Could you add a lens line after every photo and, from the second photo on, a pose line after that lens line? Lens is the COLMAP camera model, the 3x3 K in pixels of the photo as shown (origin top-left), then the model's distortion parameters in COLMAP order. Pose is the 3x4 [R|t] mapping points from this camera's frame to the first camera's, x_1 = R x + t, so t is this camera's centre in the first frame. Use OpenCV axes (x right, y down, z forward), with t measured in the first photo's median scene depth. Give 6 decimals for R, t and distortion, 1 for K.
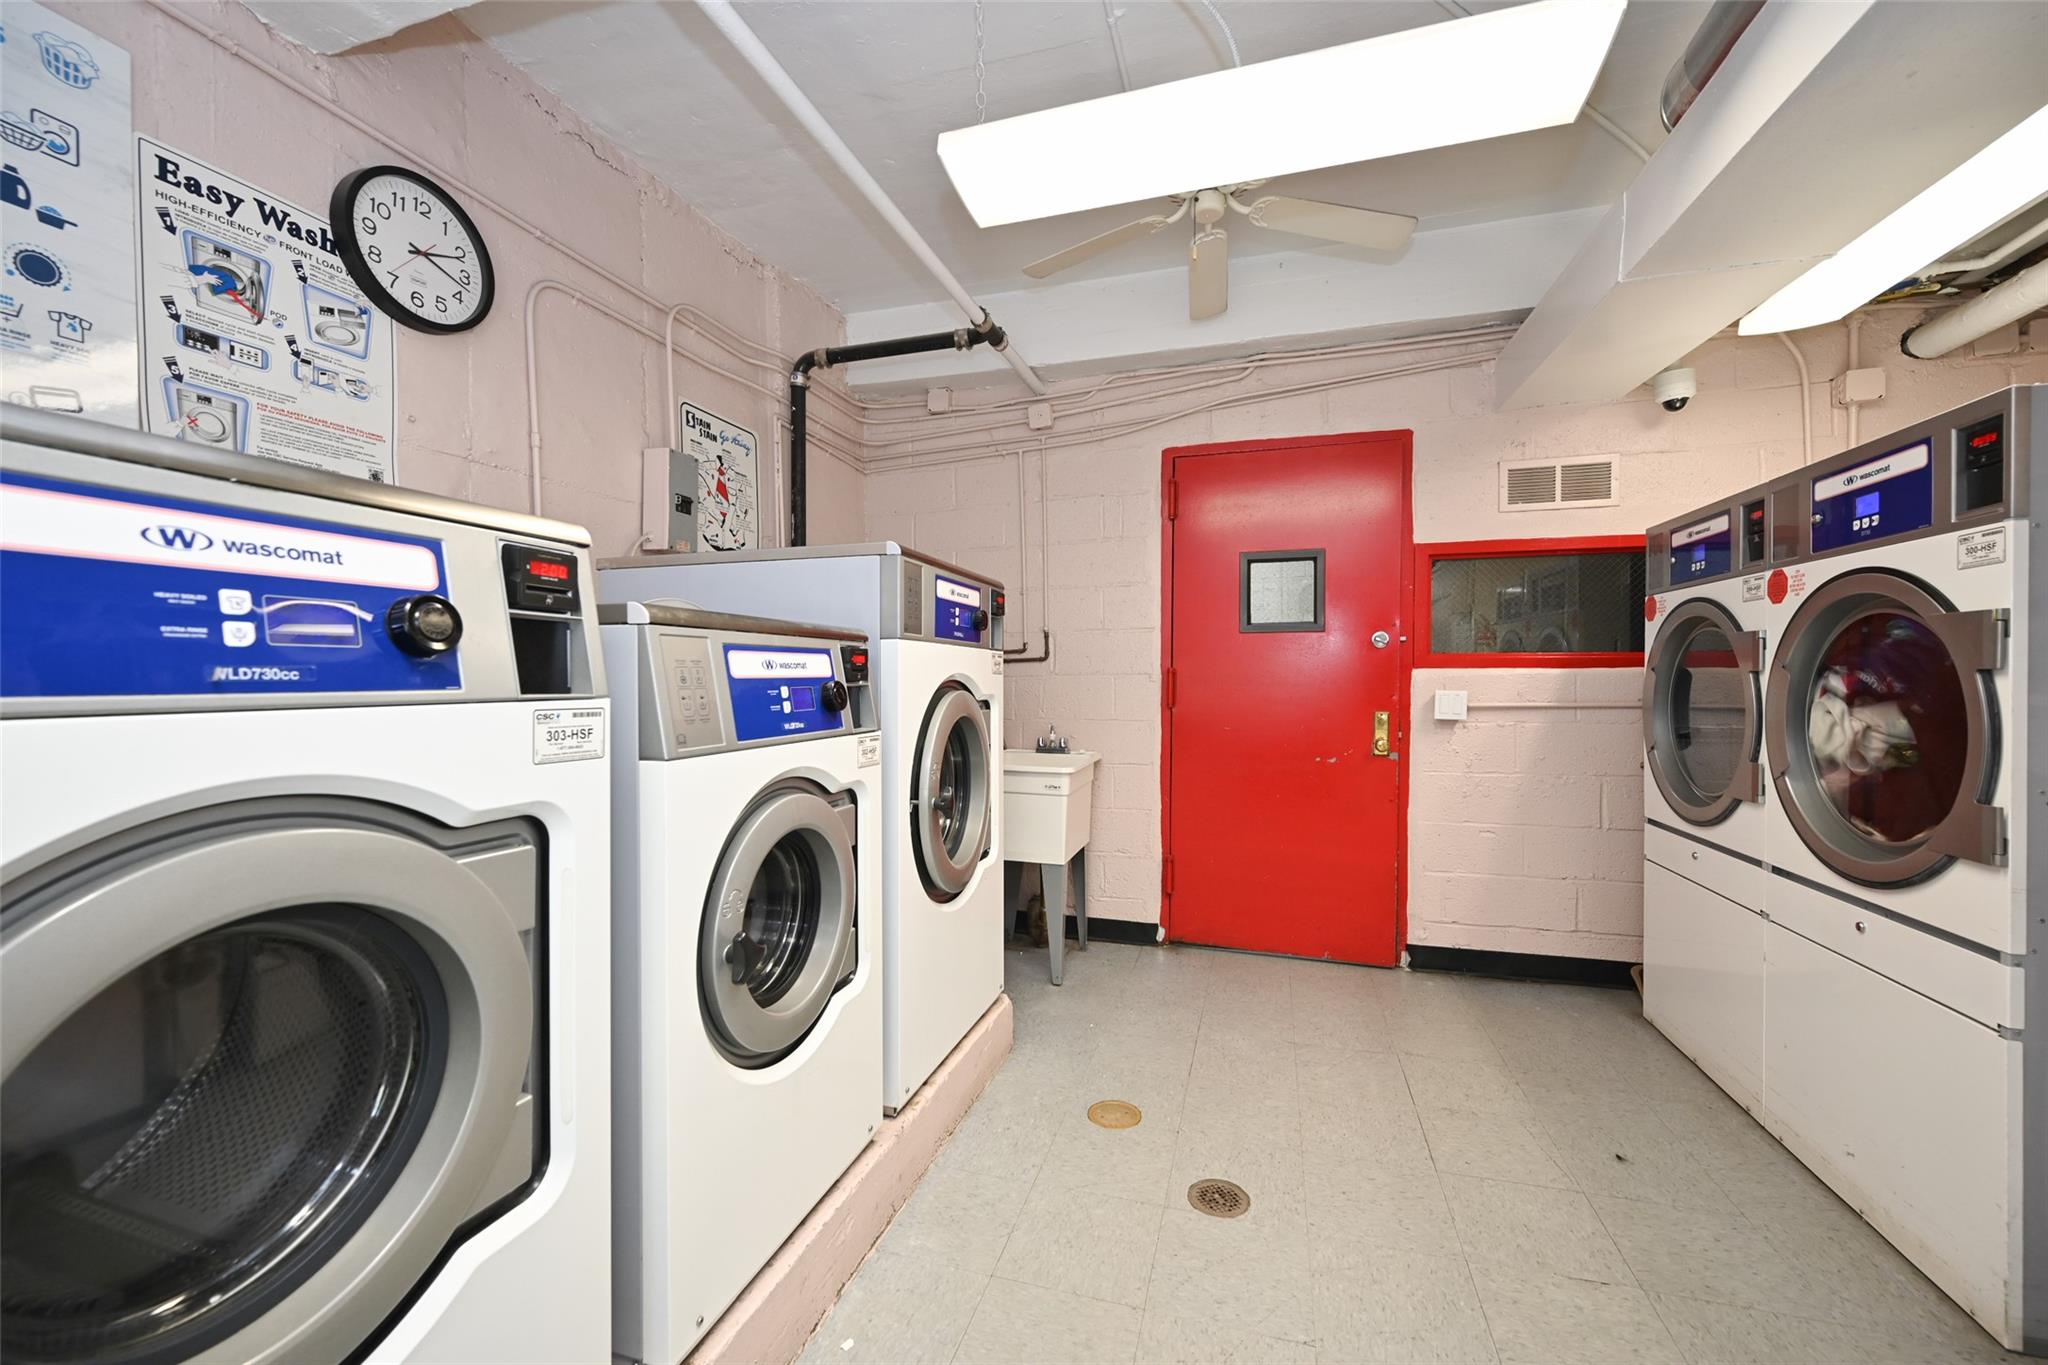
lens RADIAL K [[807.3, 0, 1025.5], [0, 807.3, 683.7], [0, 0, 1]] dist [0.001179, -0.000013]
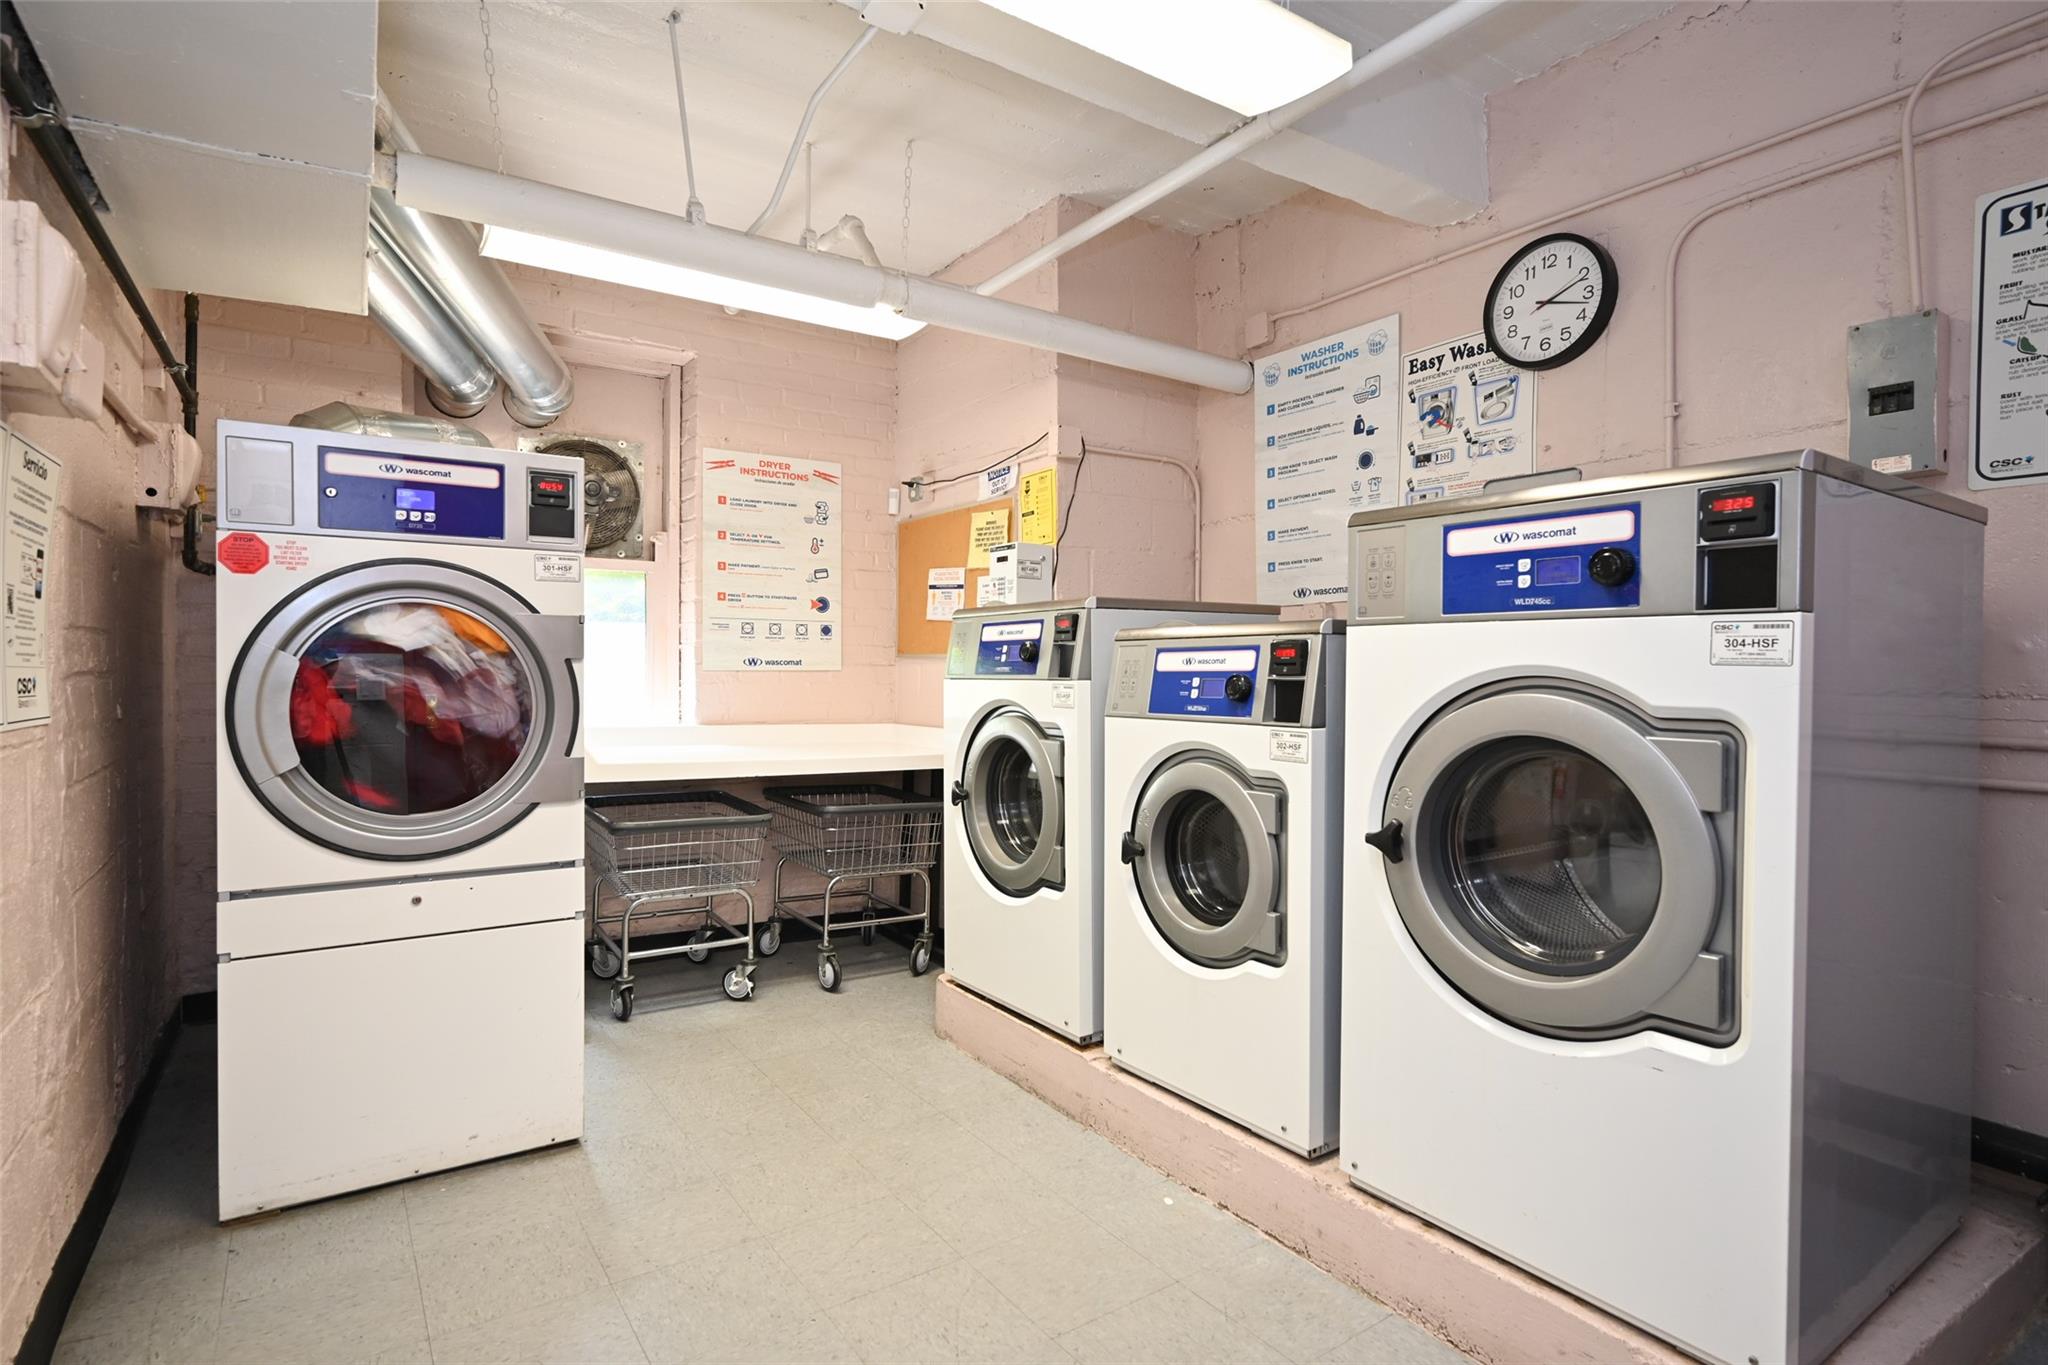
lens RADIAL K [[1025.6, 0, 1020.7], [0, 1025.6, 682.9], [0, 0, 1]] dist [0.000619, 0.000086]
pose [[-0.624636, 0.009299, -0.780860, 1.013717], [-0.009492, 0.999765, 0.019498, -0.015520], [0.780858, 0.019591, -0.624401, 1.569795]]
